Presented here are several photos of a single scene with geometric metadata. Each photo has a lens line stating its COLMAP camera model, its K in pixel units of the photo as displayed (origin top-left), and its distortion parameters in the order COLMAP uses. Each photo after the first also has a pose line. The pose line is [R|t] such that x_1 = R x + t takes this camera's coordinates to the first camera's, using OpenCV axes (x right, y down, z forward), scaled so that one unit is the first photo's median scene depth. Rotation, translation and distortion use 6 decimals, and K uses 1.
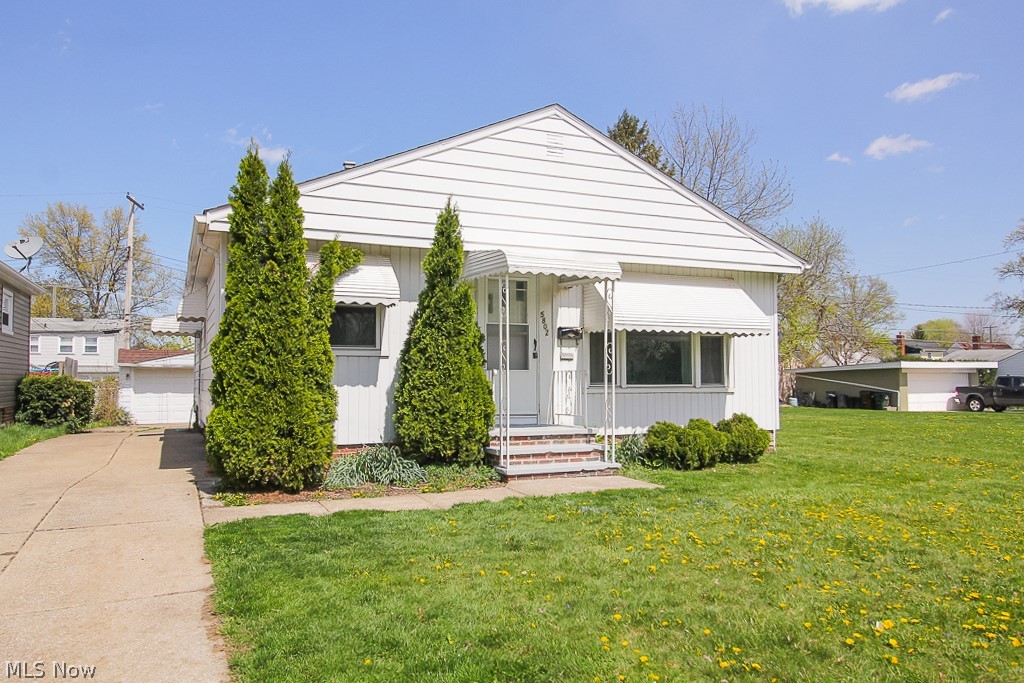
lens RADIAL K [[772.7, 0, 512.0], [0, 772.7, 341.5], [0, 0, 1]] dist [0.010033, 0.002084]
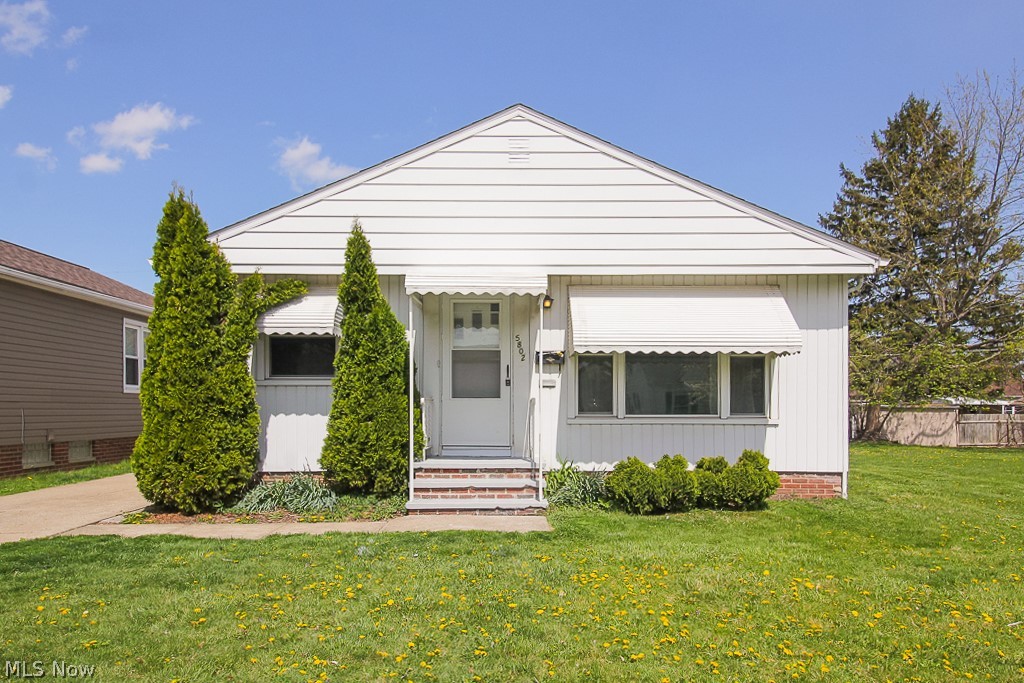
lens RADIAL K [[759.4, 0, 512.2], [0, 759.4, 403.0], [0, 0, 1]] dist [0.024344, 0.002692]
pose [[0.914520, -0.003441, -0.404527, 0.437736], [0.019476, 0.999179, 0.035531, 0.010945], [0.404072, -0.040372, 0.913836, 0.181615]]
